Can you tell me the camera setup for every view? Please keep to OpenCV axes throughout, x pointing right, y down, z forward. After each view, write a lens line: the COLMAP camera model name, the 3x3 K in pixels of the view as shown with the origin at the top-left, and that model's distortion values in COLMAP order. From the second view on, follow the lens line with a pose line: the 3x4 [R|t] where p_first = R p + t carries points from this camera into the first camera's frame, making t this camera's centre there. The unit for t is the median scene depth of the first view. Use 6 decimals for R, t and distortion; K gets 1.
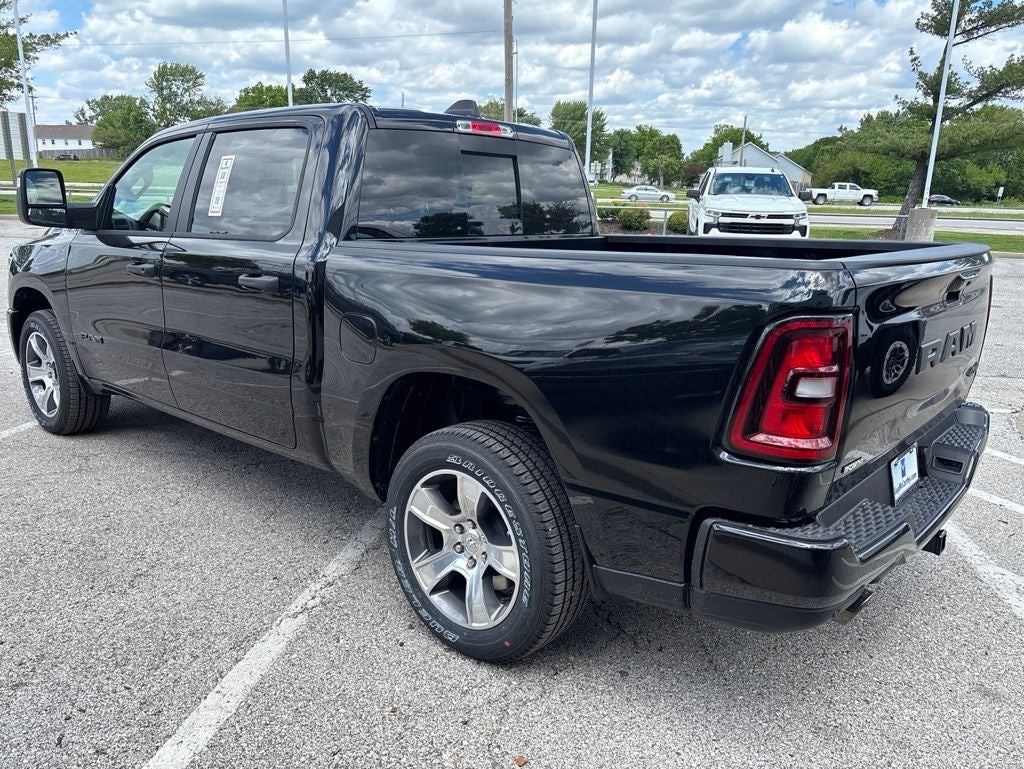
lens RADIAL K [[779.7, 0, 511.8], [0, 779.7, 377.7], [0, 0, 1]] dist [0.054157, -0.064143]
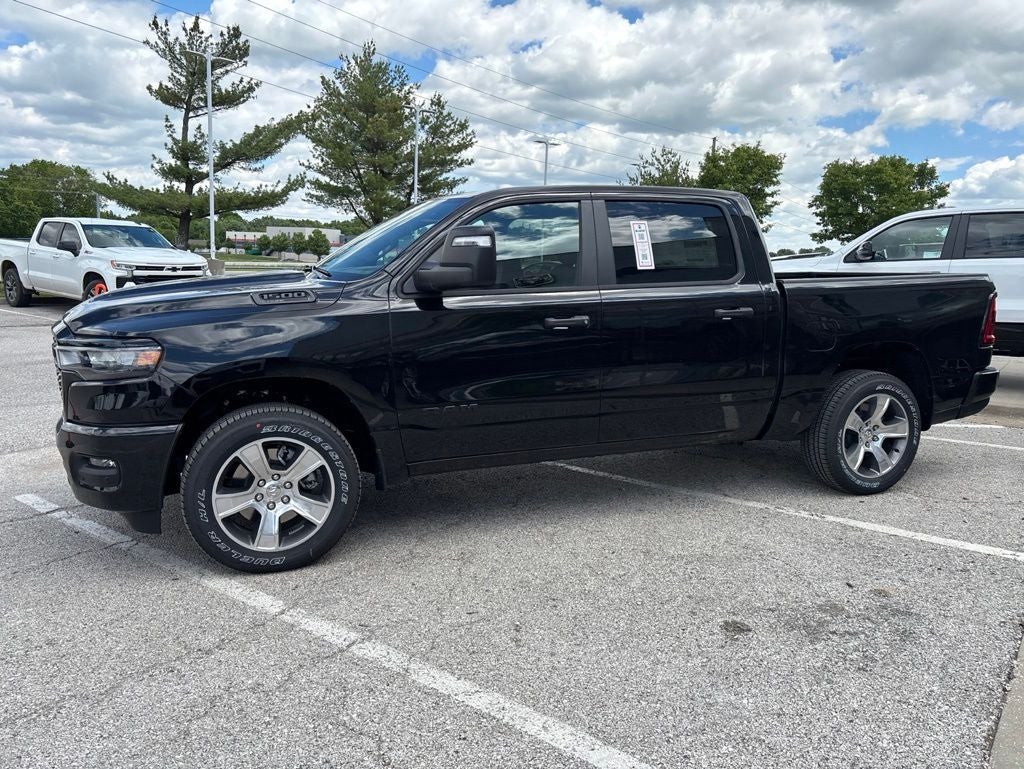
lens RADIAL K [[779.7, 0, 511.8], [0, 779.7, 377.7], [0, 0, 1]] dist [0.054157, -0.064143]
pose [[0.456902, -0.147259, 0.877243, -0.399118], [0.202087, 0.977598, 0.058850, -0.039297], [-0.866257, 0.150391, 0.476426, 0.157578]]
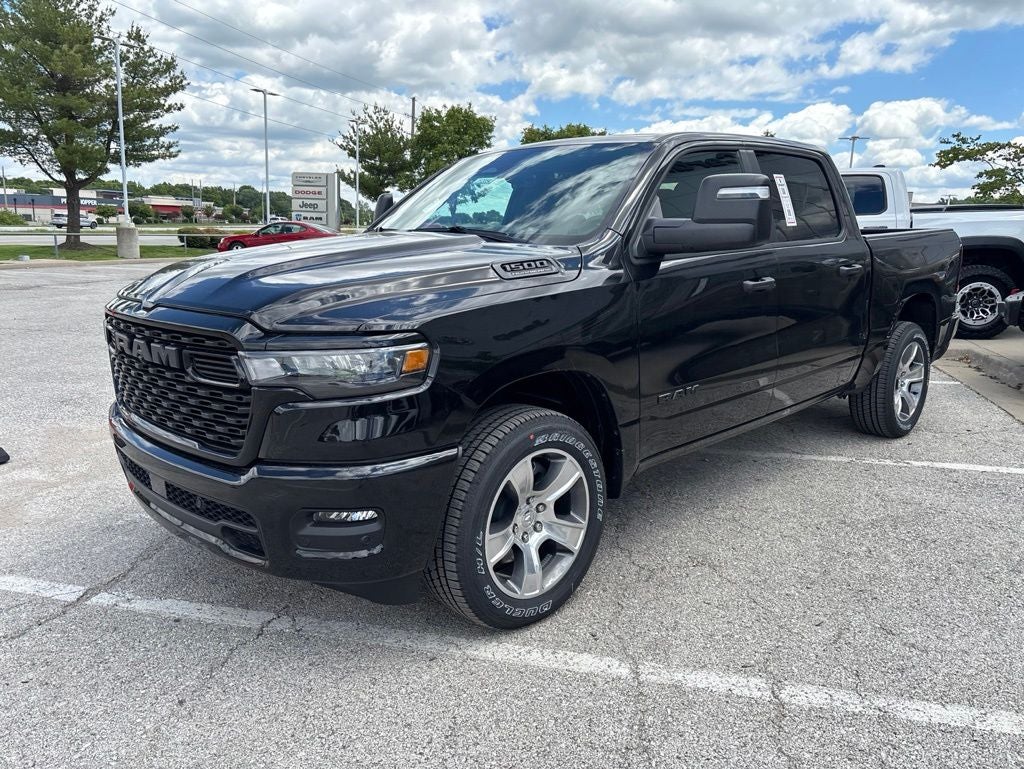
lens RADIAL K [[779.7, 0, 511.8], [0, 779.7, 377.7], [0, 0, 1]] dist [0.054157, -0.064143]
pose [[0.071236, -0.212145, 0.974638, -0.400868], [0.226471, 0.955042, 0.191327, -0.077908], [-0.971409, 0.207098, 0.116079, 0.332088]]
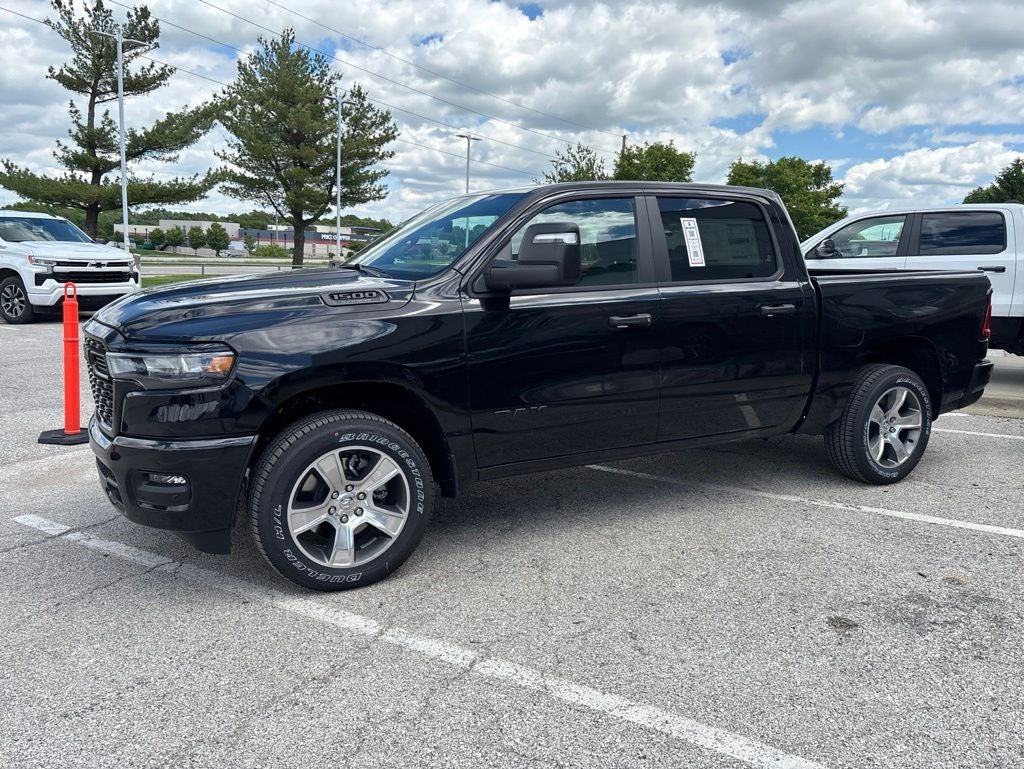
lens RADIAL K [[779.7, 0, 511.8], [0, 779.7, 377.7], [0, 0, 1]] dist [0.054157, -0.064143]
pose [[0.346381, -0.159620, 0.924414, -0.414851], [0.209914, 0.973618, 0.089461, -0.052683], [-0.914307, 0.163060, 0.370749, 0.212373]]
